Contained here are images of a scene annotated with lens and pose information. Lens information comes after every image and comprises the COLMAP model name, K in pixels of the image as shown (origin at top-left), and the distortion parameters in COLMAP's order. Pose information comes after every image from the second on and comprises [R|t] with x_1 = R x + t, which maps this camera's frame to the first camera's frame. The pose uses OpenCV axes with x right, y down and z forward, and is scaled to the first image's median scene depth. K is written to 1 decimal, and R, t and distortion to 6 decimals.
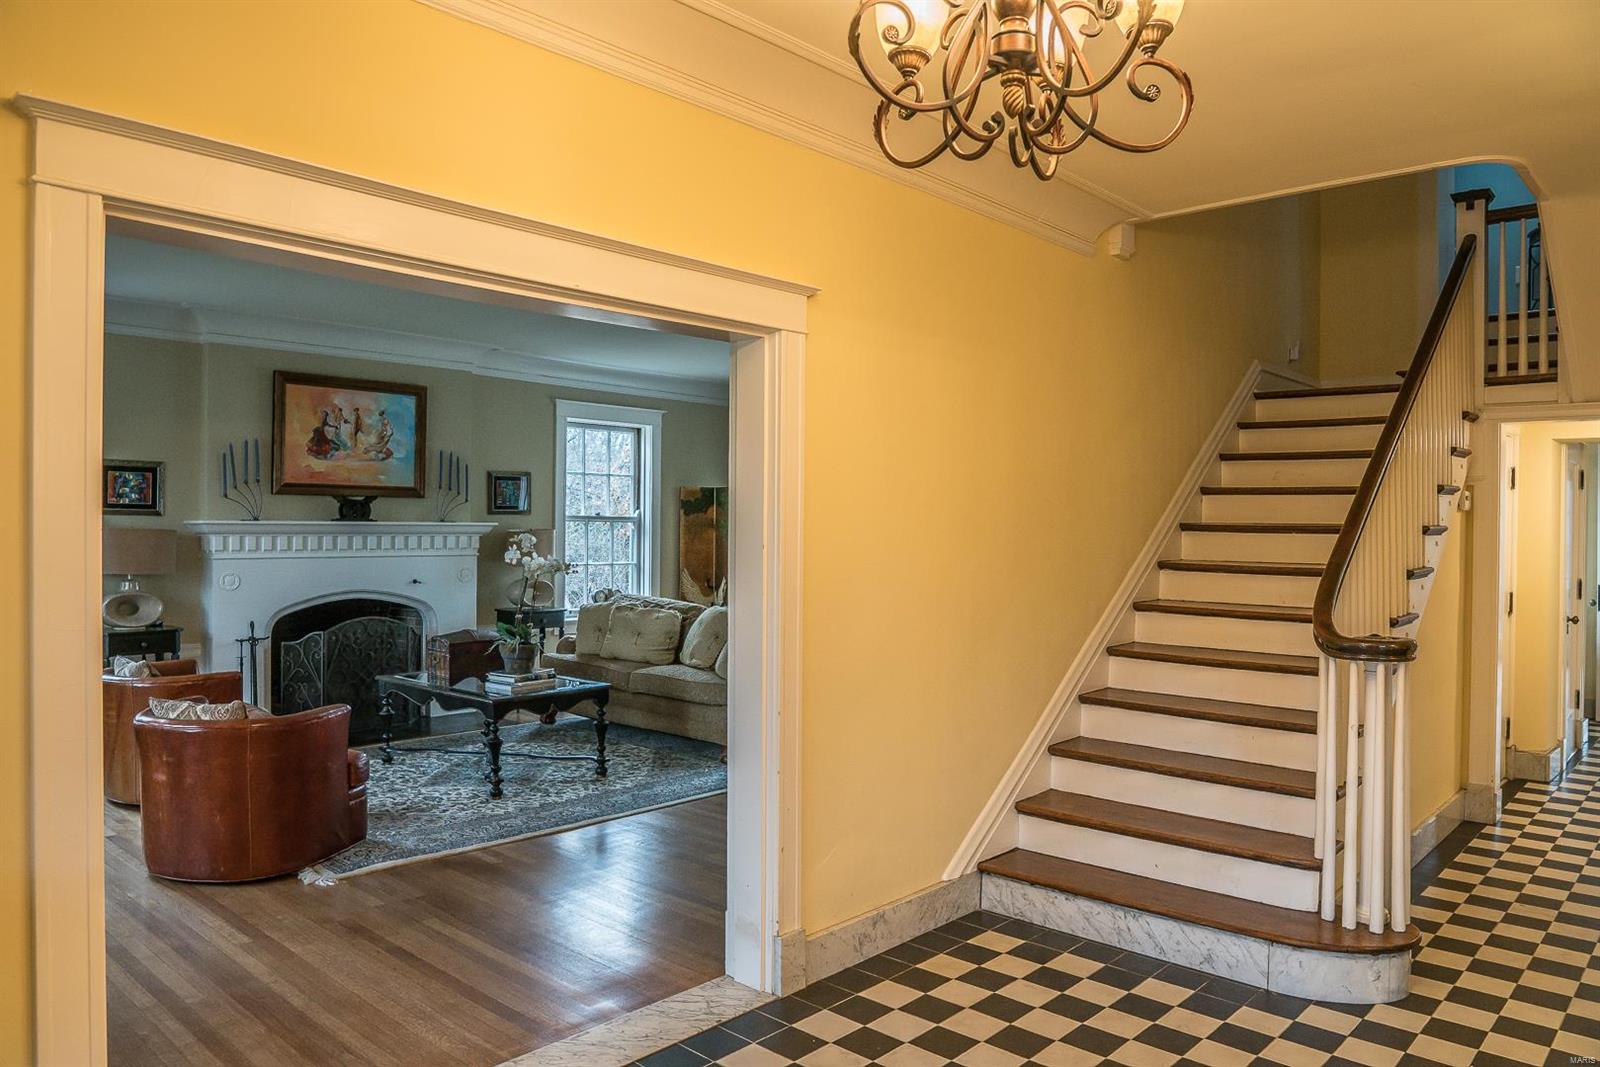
lens RADIAL K [[1092.7, 0, 788.2], [0, 1092.7, 532.5], [0, 0, 1]] dist [-0.048559, 0.013068]
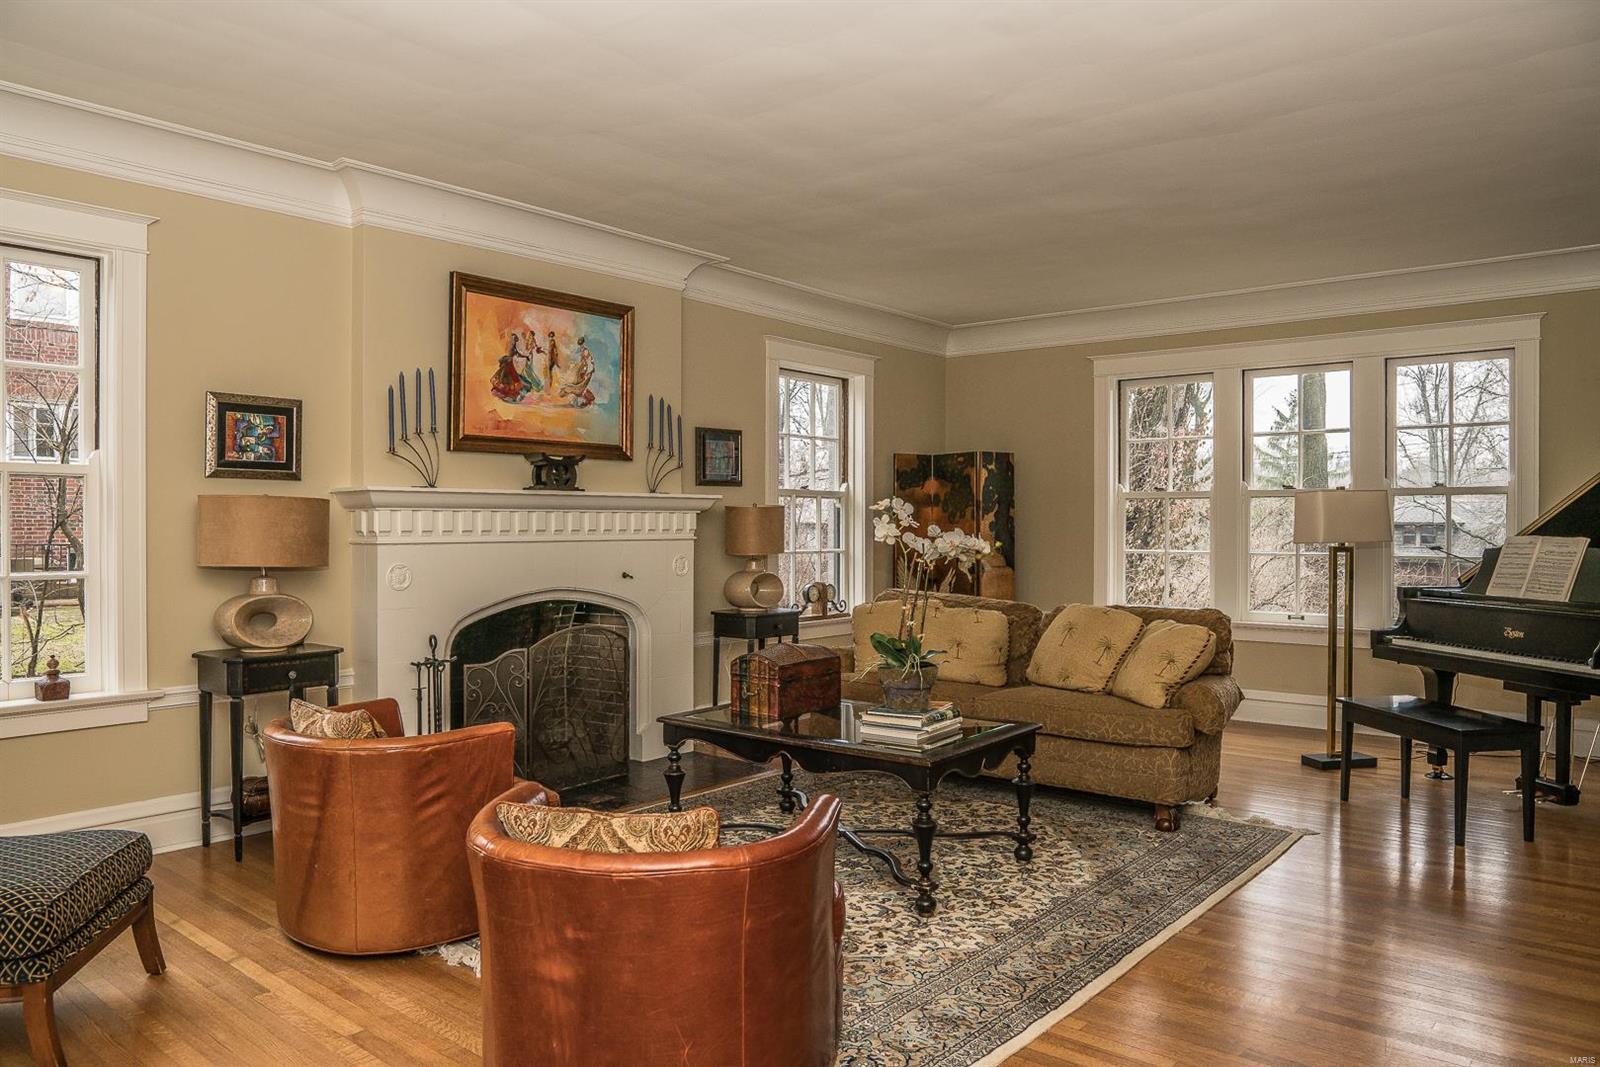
lens RADIAL K [[1092.7, 0, 800.4], [0, 1092.7, 532.8], [0, 0, 1]] dist [-0.048559, 0.013068]
pose [[0.998286, -0.008408, 0.057915, -0.284575], [0.008113, 0.999953, 0.005315, 0.014605], [-0.057957, -0.004836, 0.998307, 0.284295]]
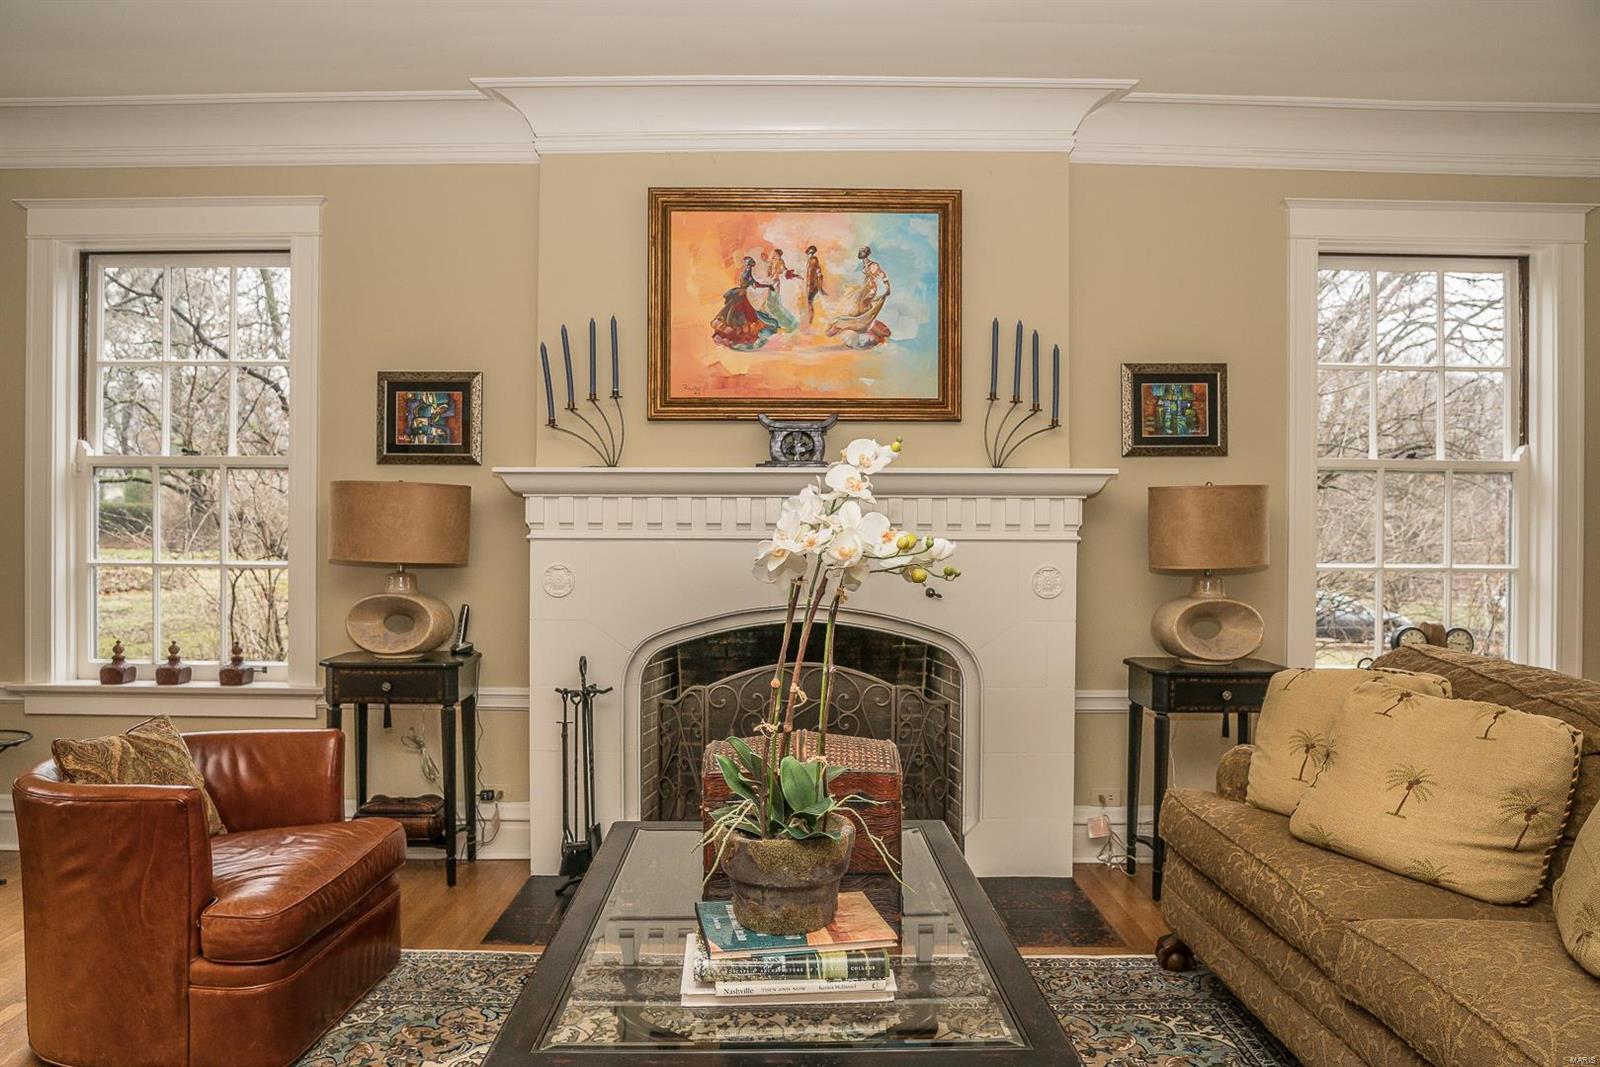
lens RADIAL K [[1092.7, 0, 803.1], [0, 1092.7, 534.4], [0, 0, 1]] dist [-0.048559, 0.013068]
pose [[0.681233, -0.007130, -0.732032, -0.030160], [-0.002169, 0.999929, -0.011759, 0.026196], [0.732064, 0.009599, 0.681169, 0.667619]]
